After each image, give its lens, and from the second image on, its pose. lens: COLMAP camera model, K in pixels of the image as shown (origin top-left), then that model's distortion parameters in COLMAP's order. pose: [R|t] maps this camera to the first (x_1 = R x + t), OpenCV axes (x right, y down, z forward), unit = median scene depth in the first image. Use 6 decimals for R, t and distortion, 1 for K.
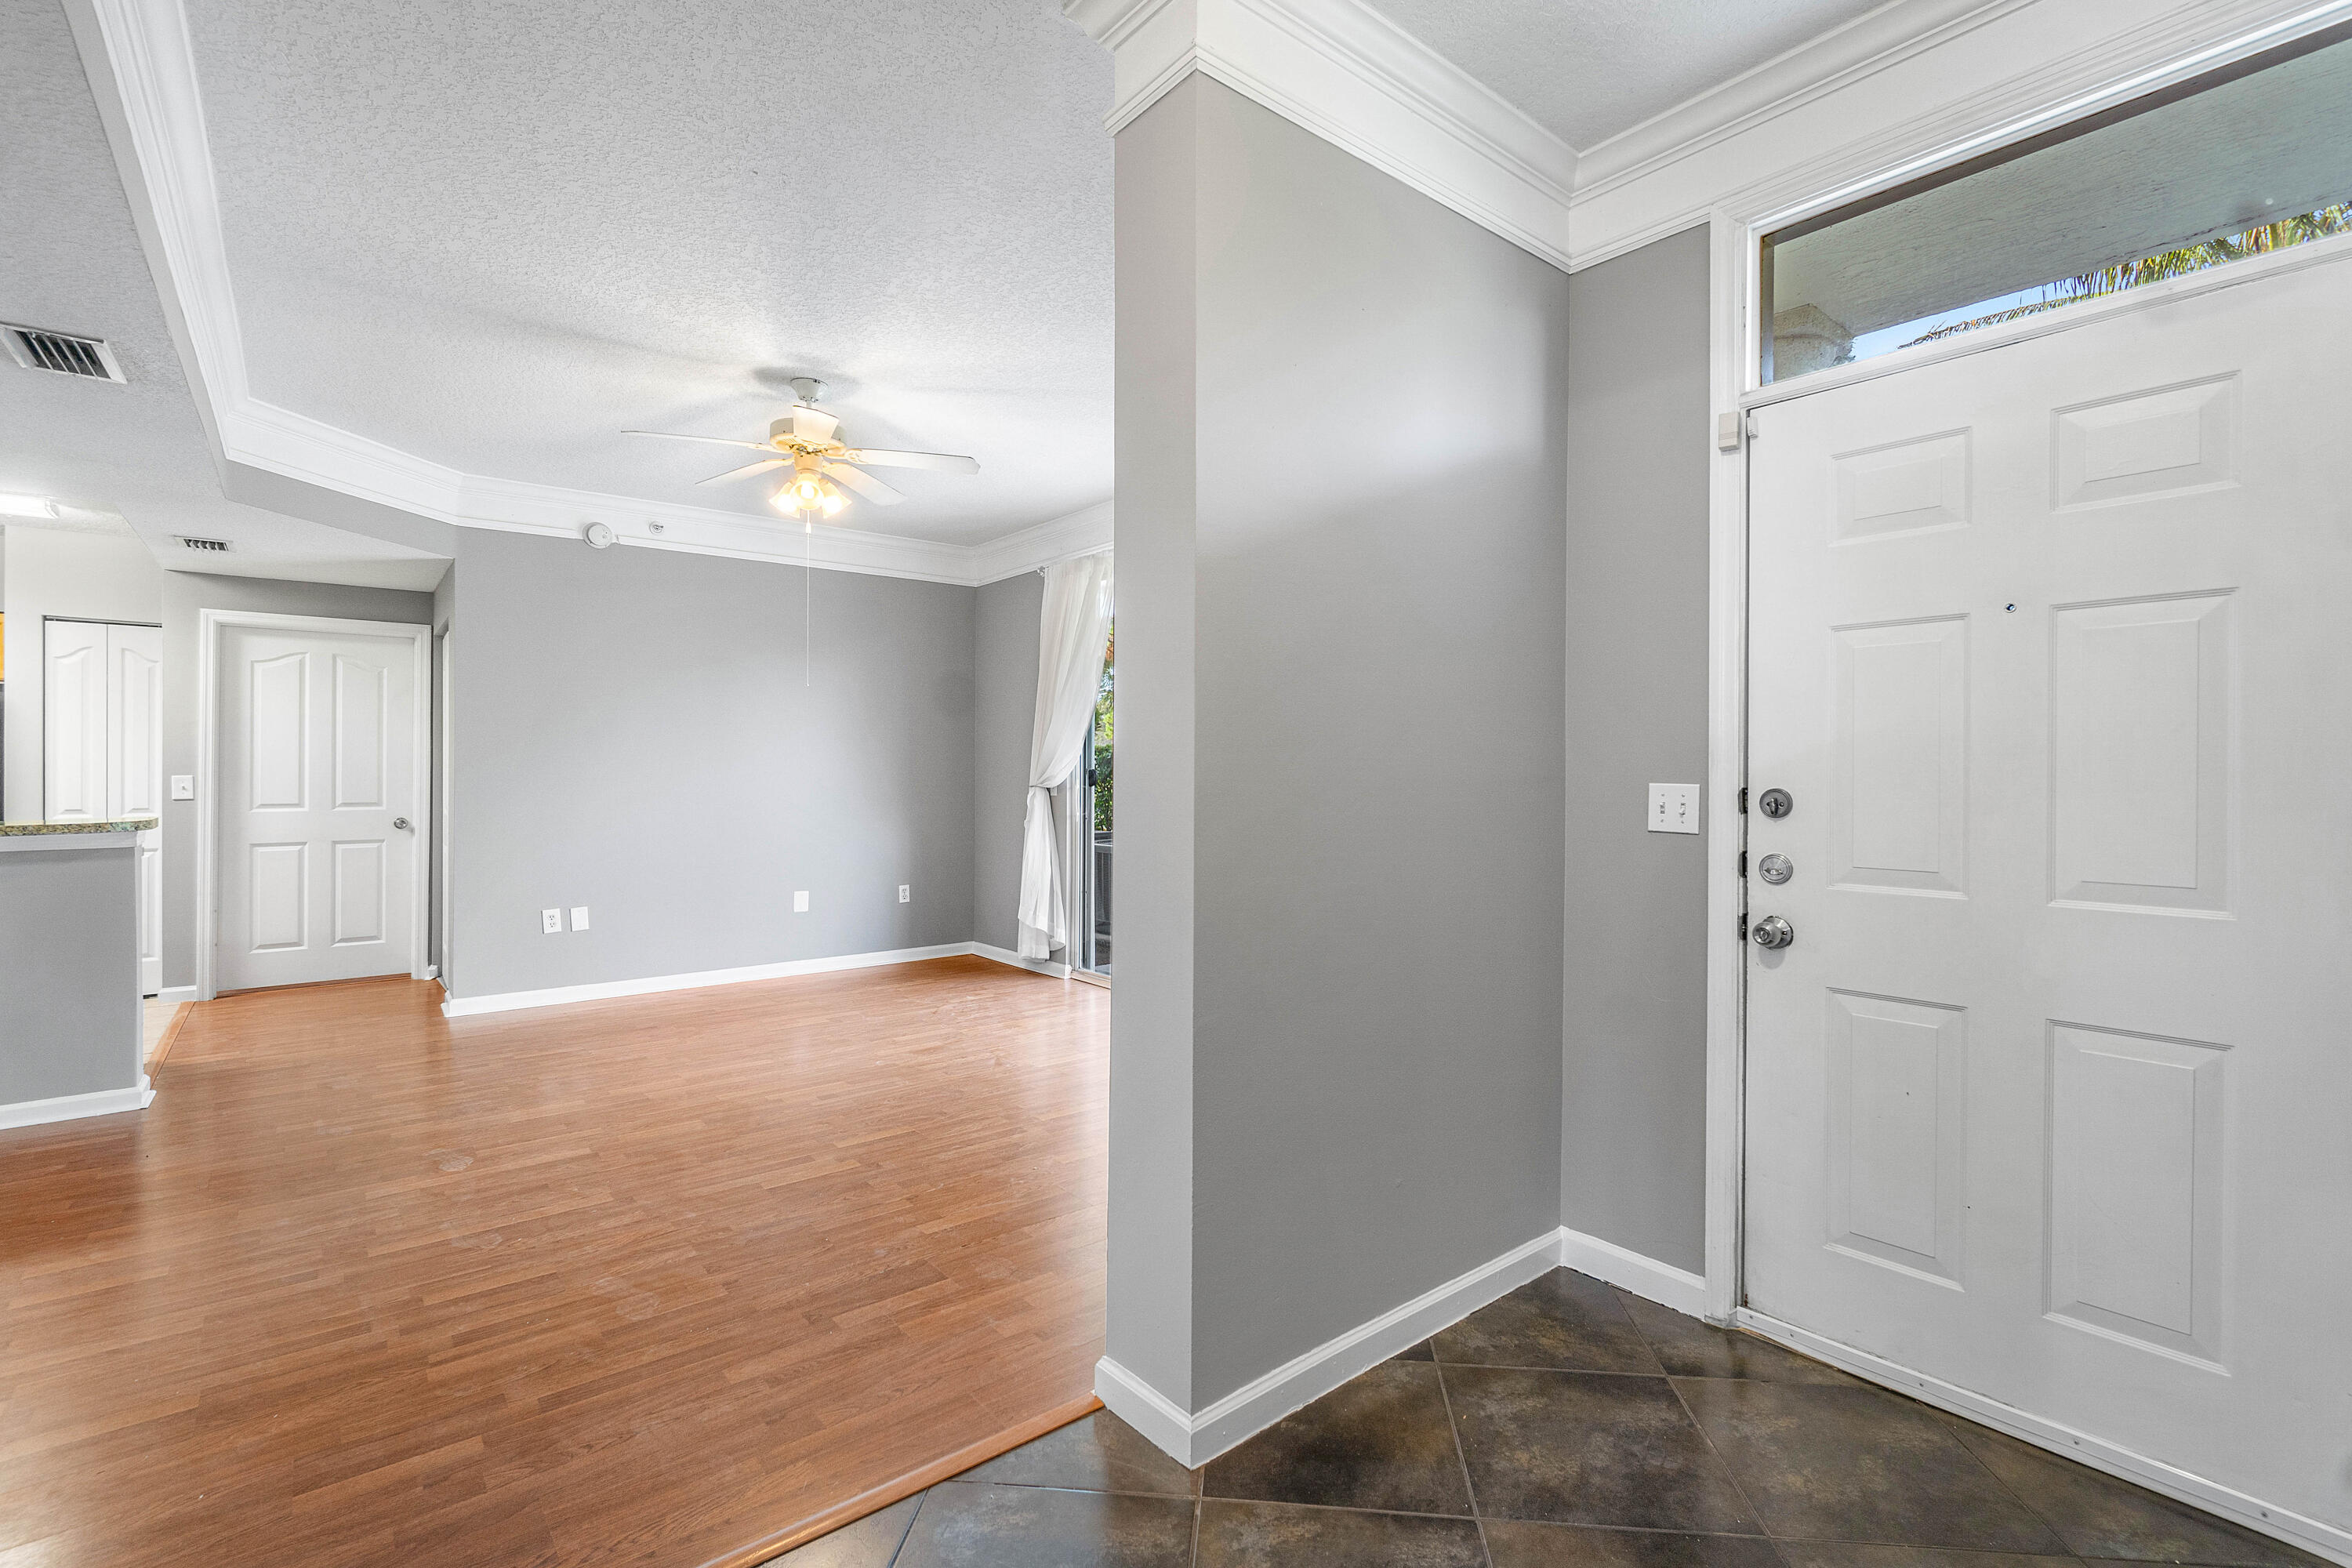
lens RADIAL K [[1043.5, 0, 1175.8], [0, 1043.5, 769.8], [0, 0, 1]] dist [-0.000466, 0.000076]
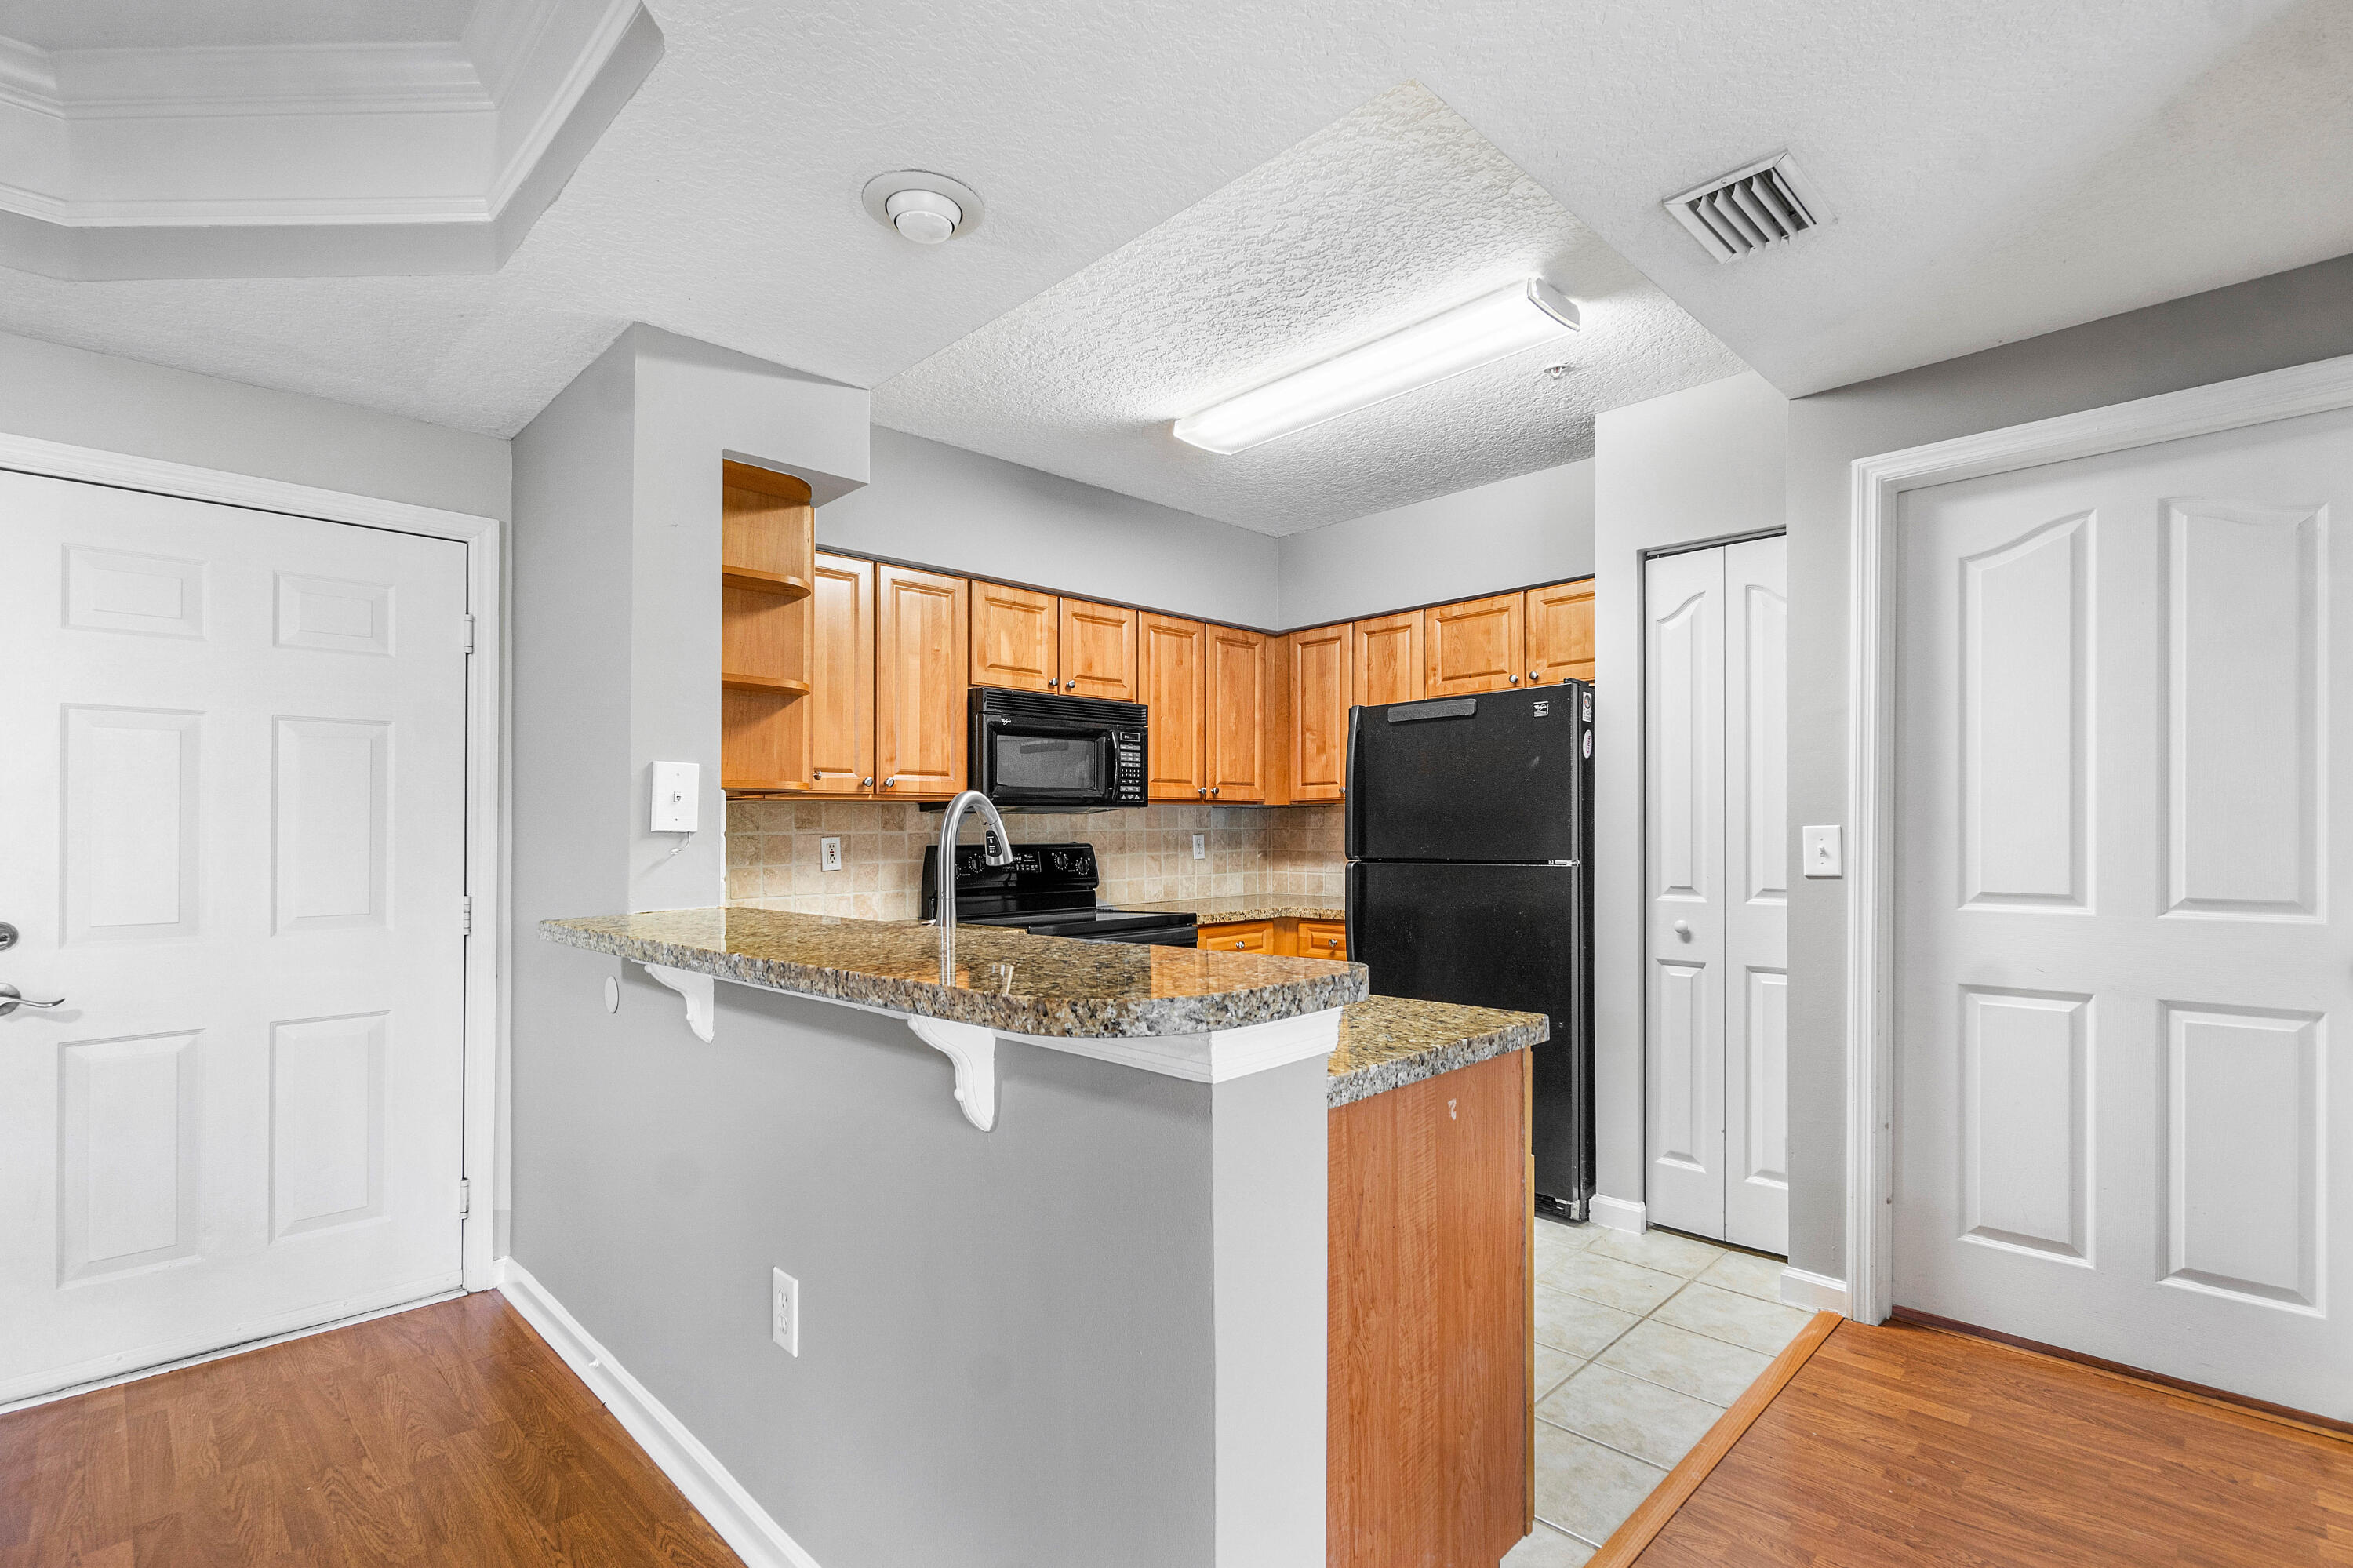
lens RADIAL K [[1092.5, 0, 1161.6], [0, 1092.5, 833.1], [0, 0, 1]] dist [-0.003409, -0.000095]
pose [[0.082875, -0.002816, -0.996556, -0.469204], [0.002366, 0.999994, -0.002628, 0.009266], [0.996557, -0.002140, 0.082881, 0.638416]]
